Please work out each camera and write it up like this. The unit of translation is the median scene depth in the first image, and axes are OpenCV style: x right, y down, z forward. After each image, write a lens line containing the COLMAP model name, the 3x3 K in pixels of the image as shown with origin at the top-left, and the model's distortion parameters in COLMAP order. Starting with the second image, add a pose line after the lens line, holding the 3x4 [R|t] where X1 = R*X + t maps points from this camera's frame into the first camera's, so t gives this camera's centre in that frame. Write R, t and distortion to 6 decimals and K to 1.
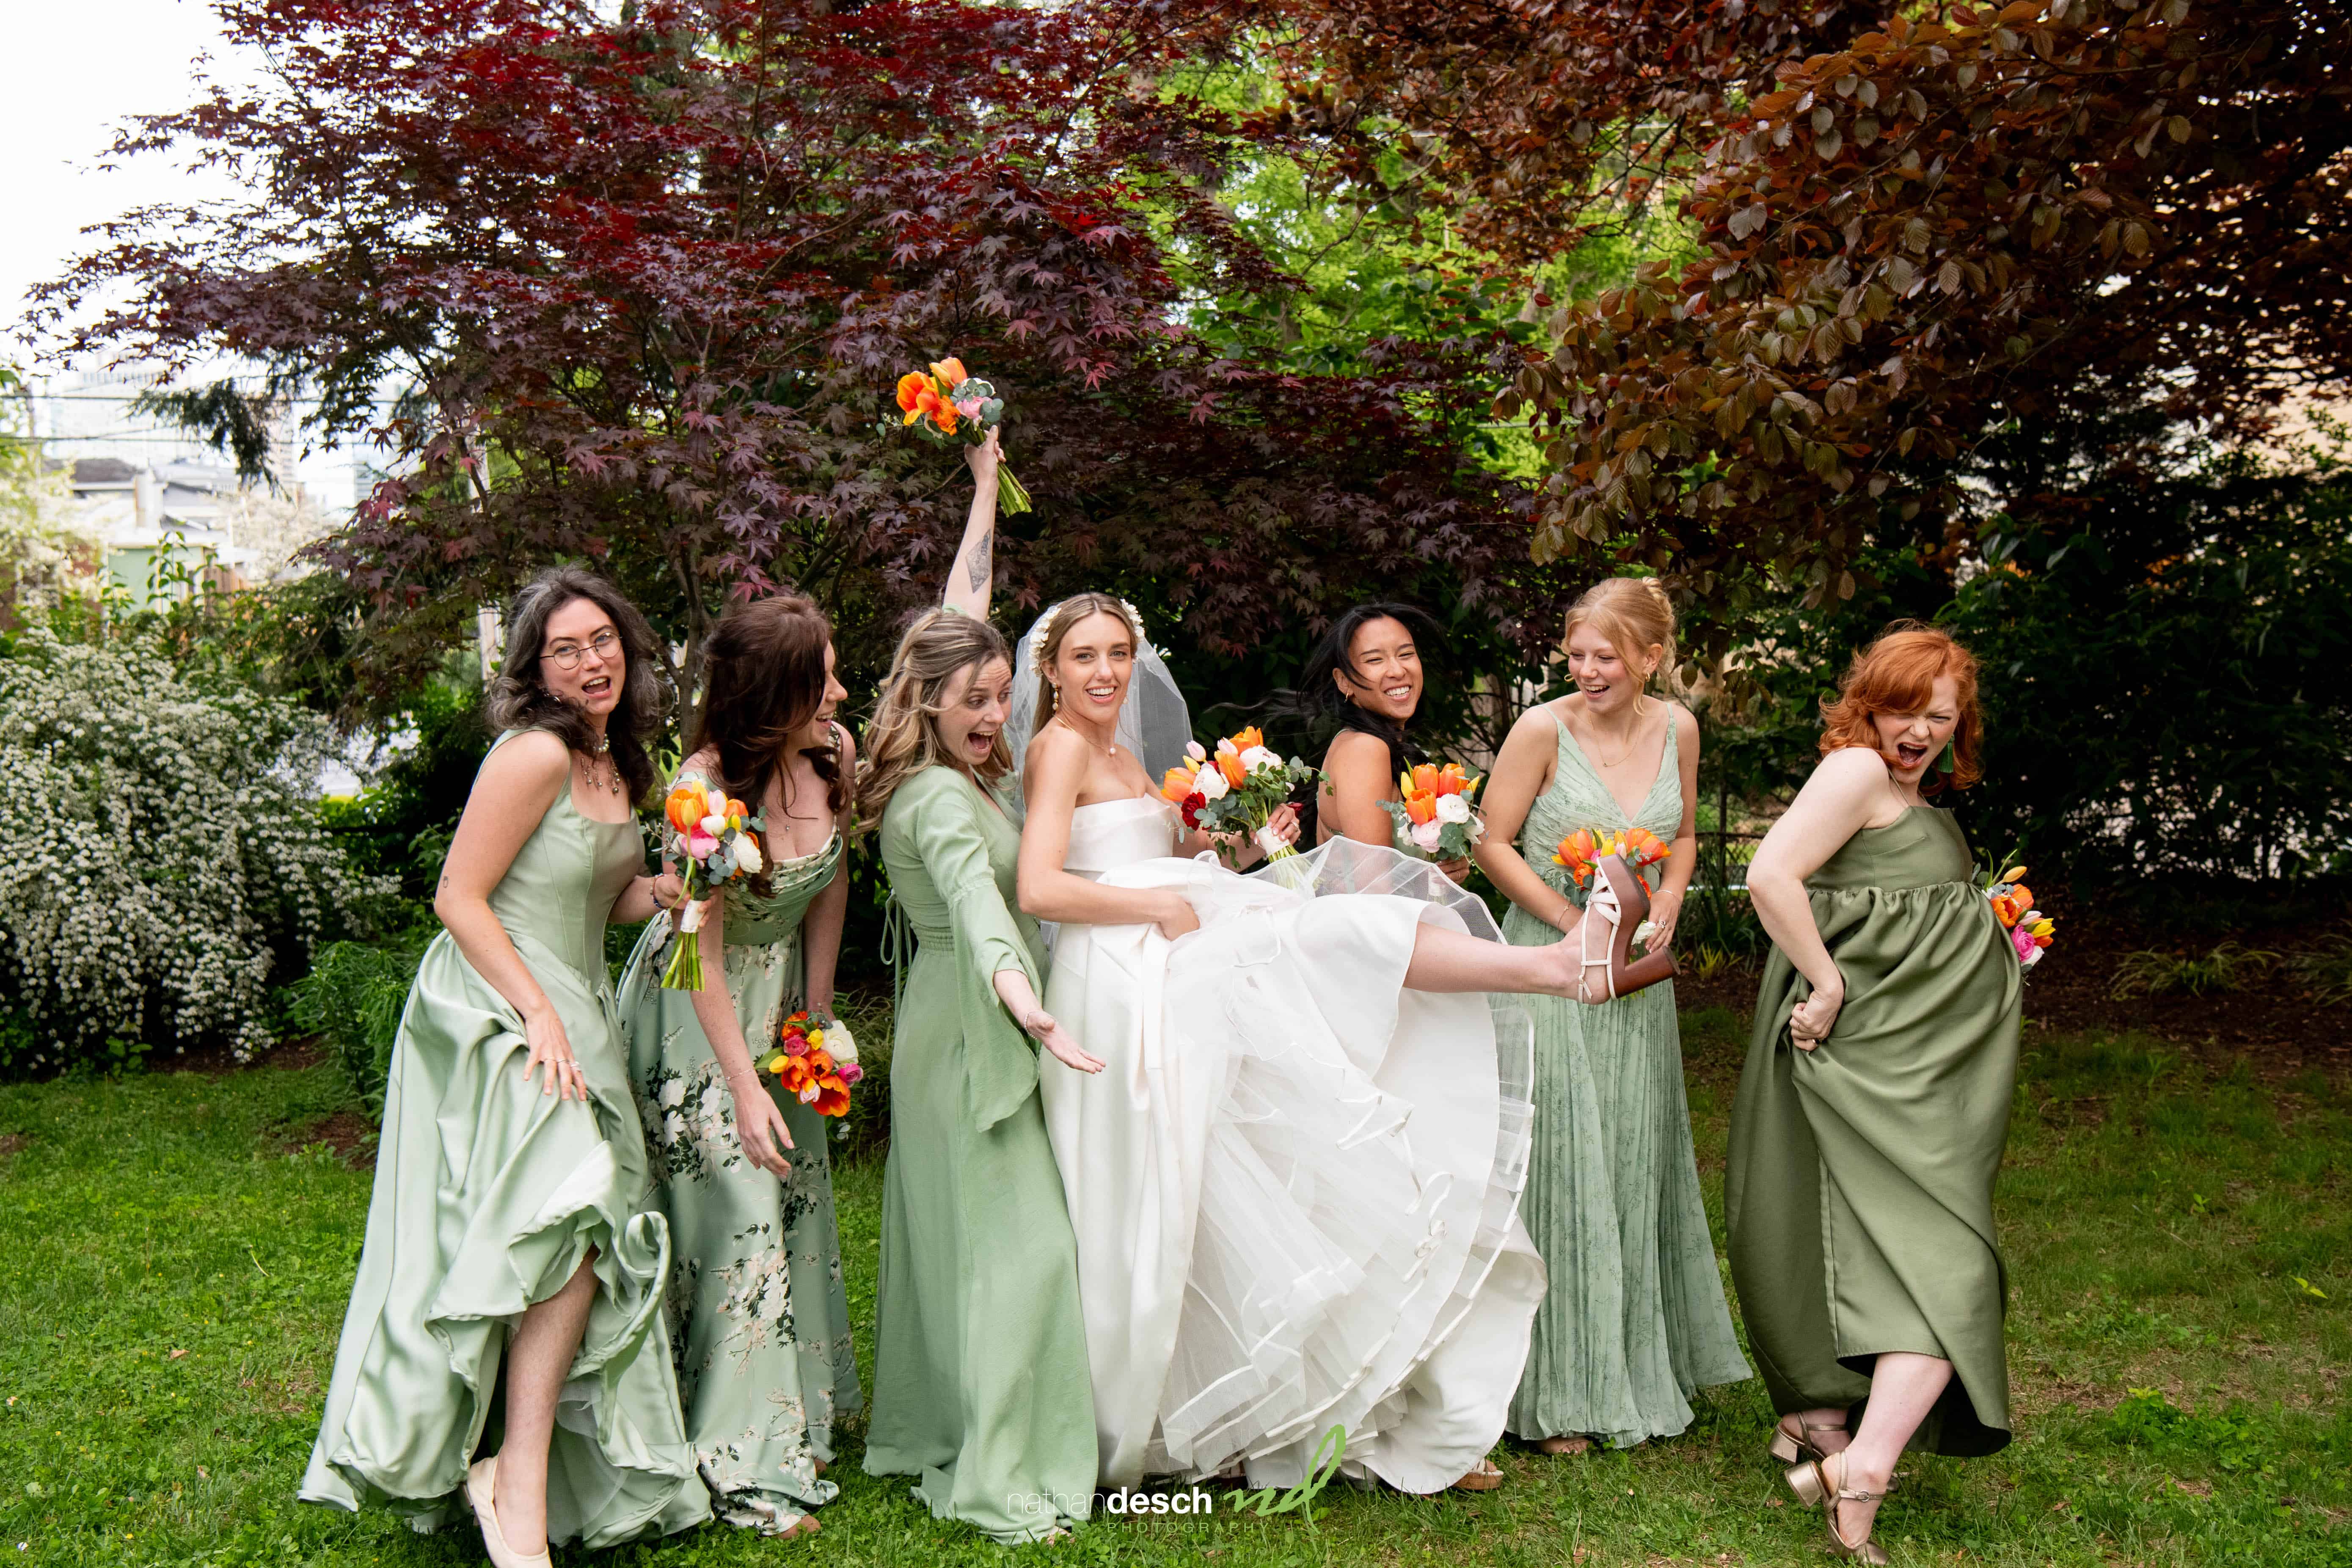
lens RADIAL K [[3022.5, 0, 1135.6], [0, 3022.5, 700.3], [0, 0, 1]] dist [0.131208, 0.060148]
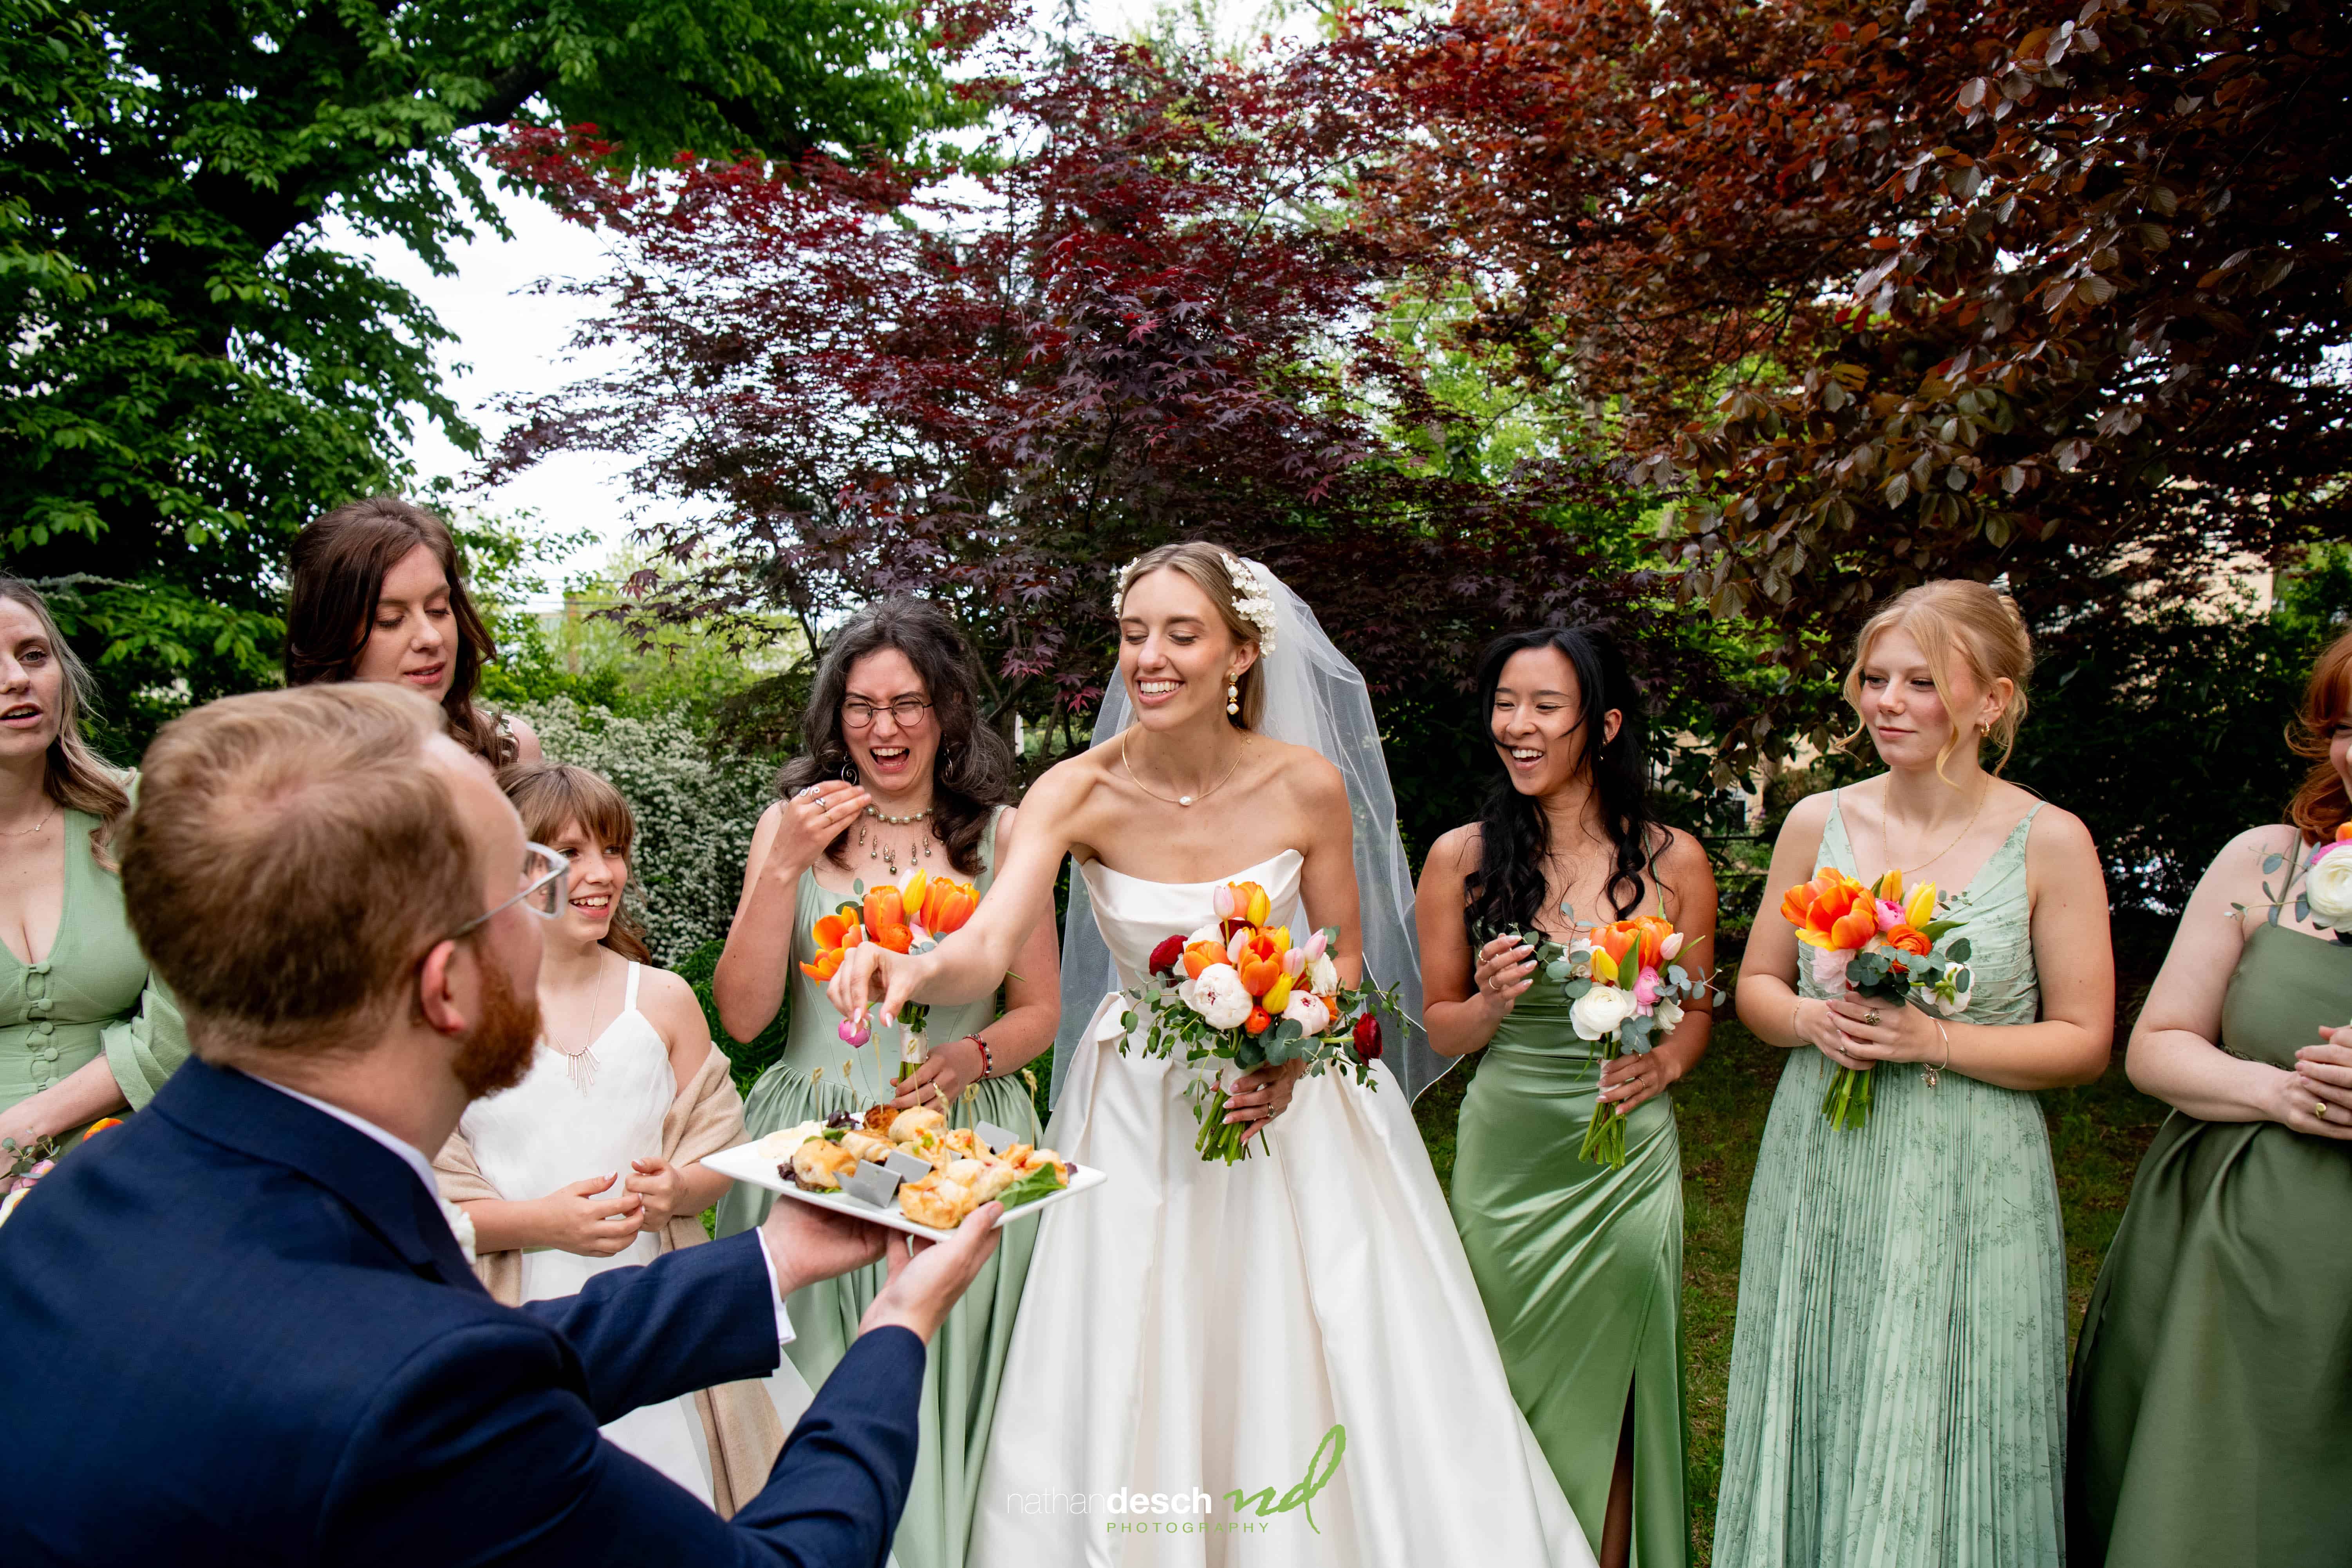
lens RADIAL K [[1714.7, 0, 1177.0], [0, 1714.7, 781.1], [0, 0, 1]] dist [-0.050219, 0.000435]
pose [[0.988145, 0.017647, -0.152509, 0.039278], [-0.017296, 0.999844, 0.003630, 0.004246], [0.152549, -0.000949, 0.988295, 0.254523]]
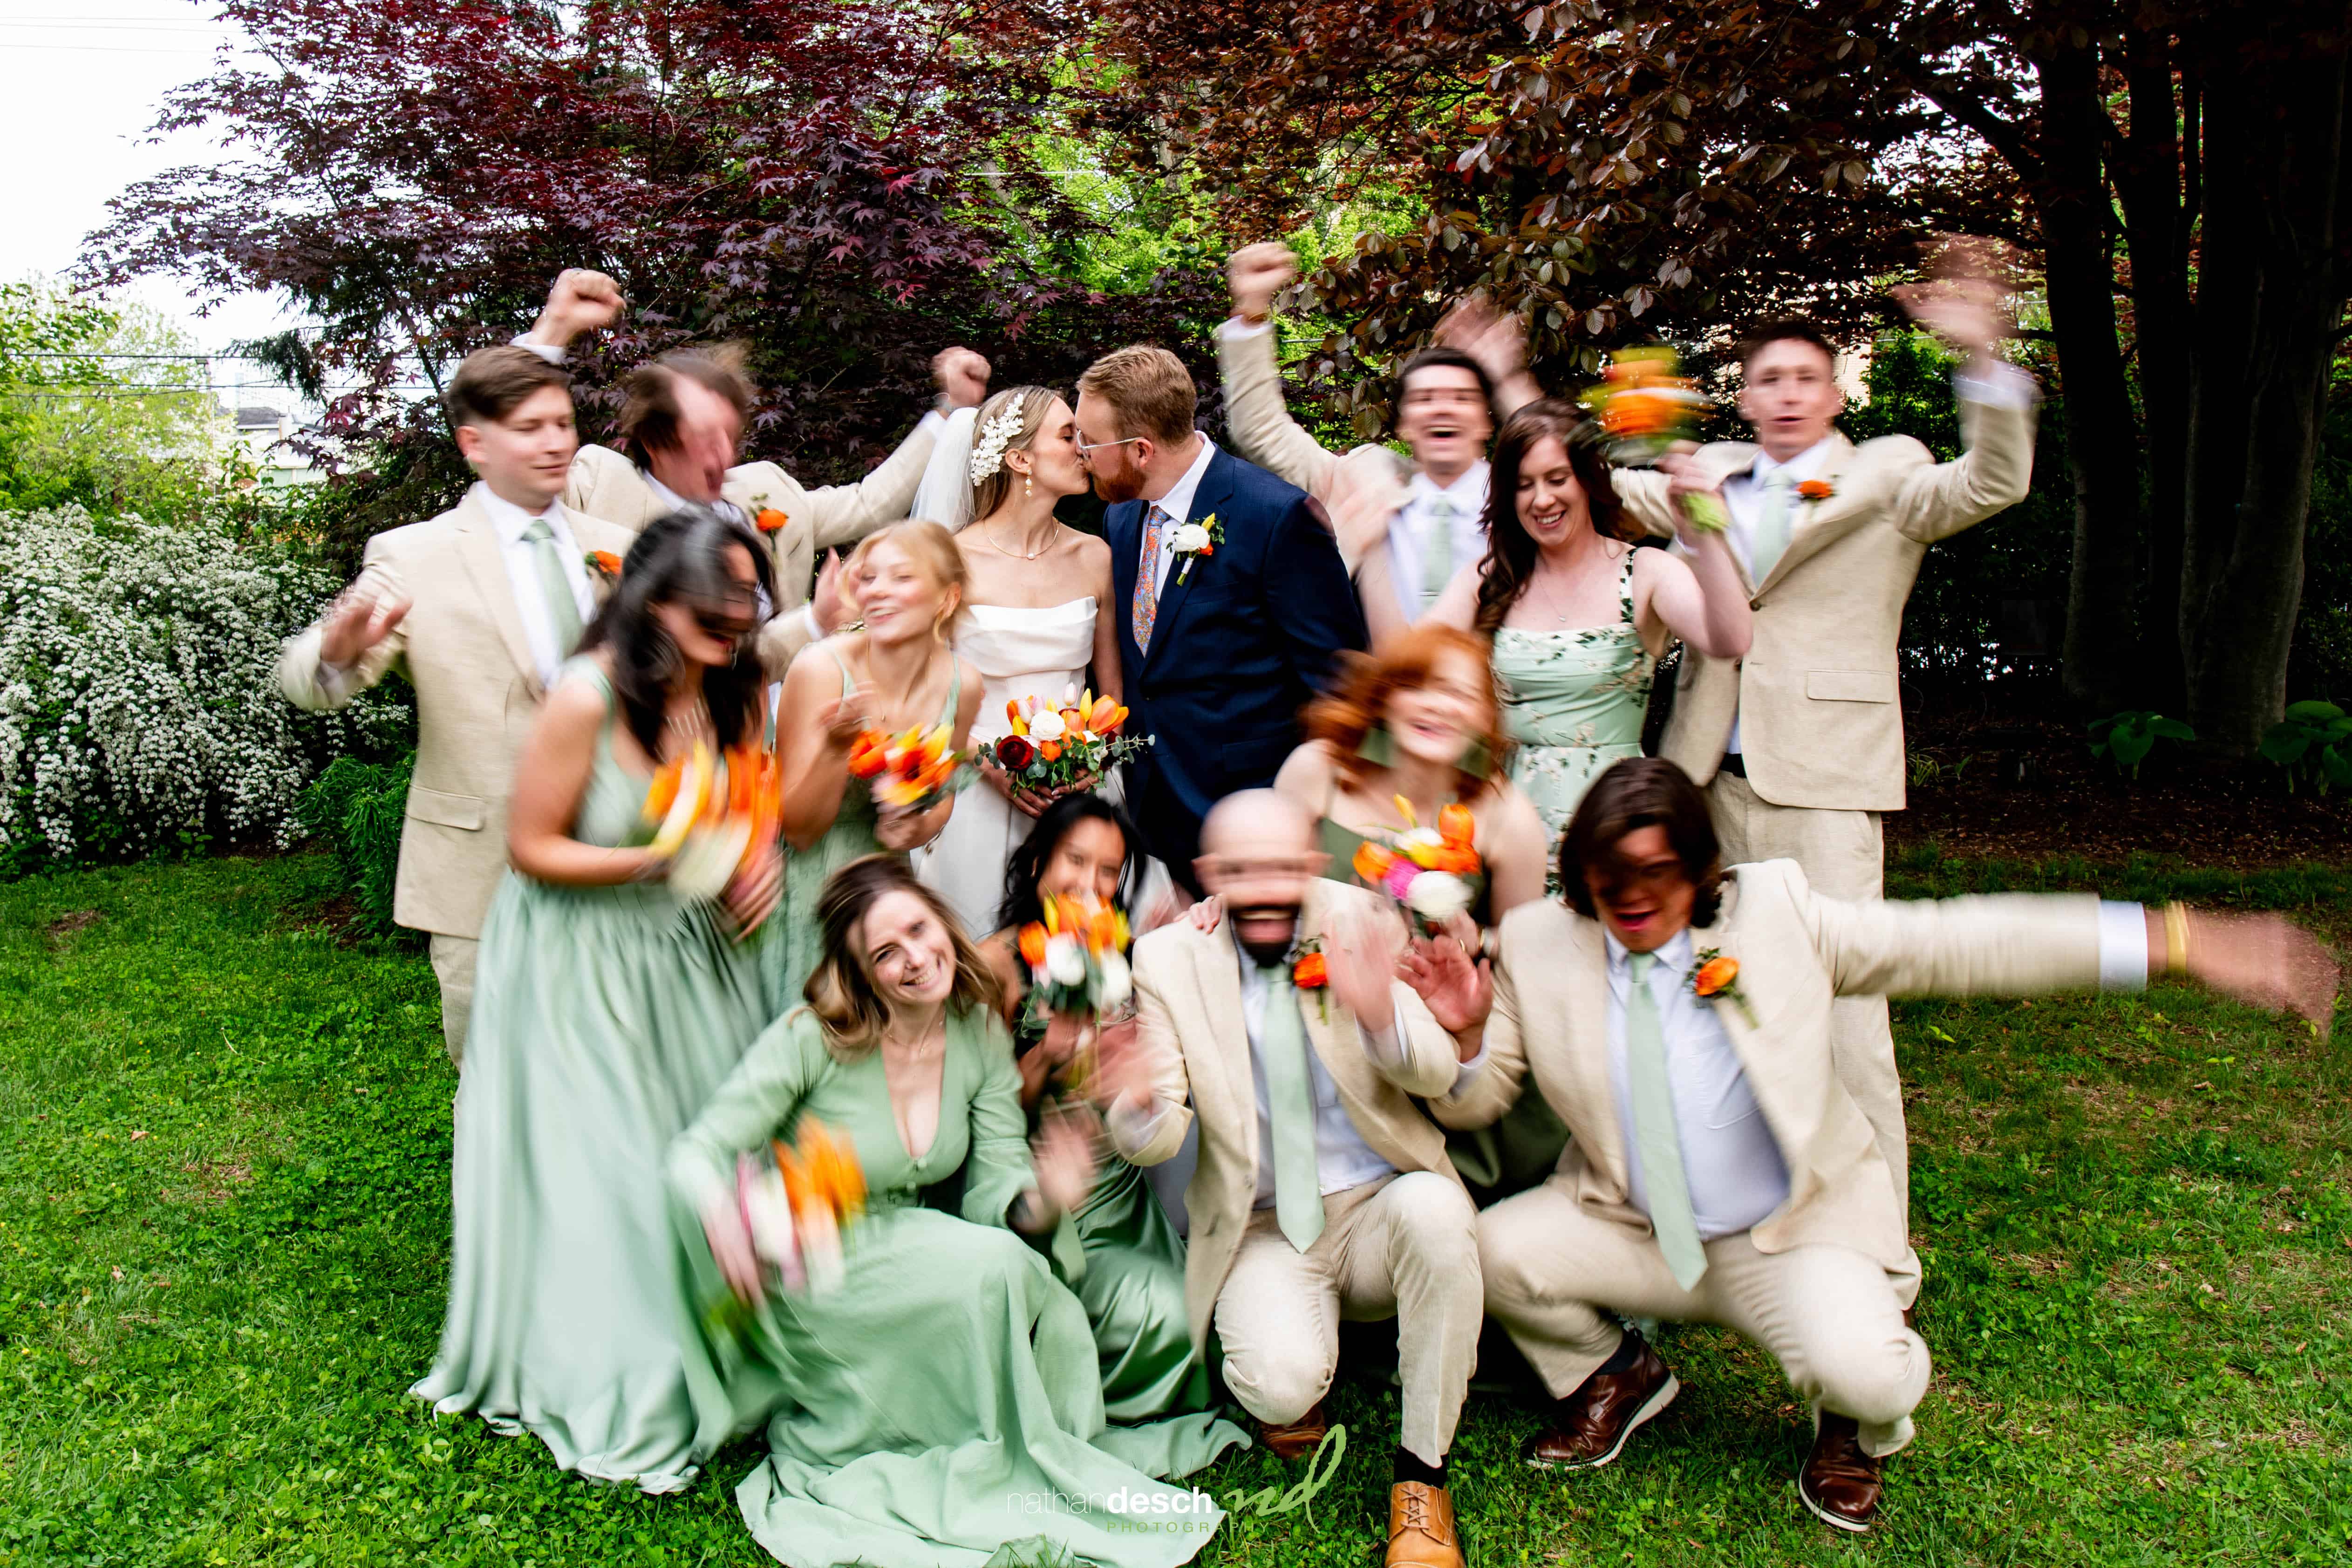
lens RADIAL K [[2018.4, 0, 1177.1], [0, 2018.4, 622.8], [0, 0, 1]] dist [-0.066650, -0.003142]
pose [[0.995017, -0.004961, 0.099584, -0.000598], [0.002528, 0.999695, 0.024550, 0.003358], [-0.099676, -0.024176, 0.994726, 0.130773]]
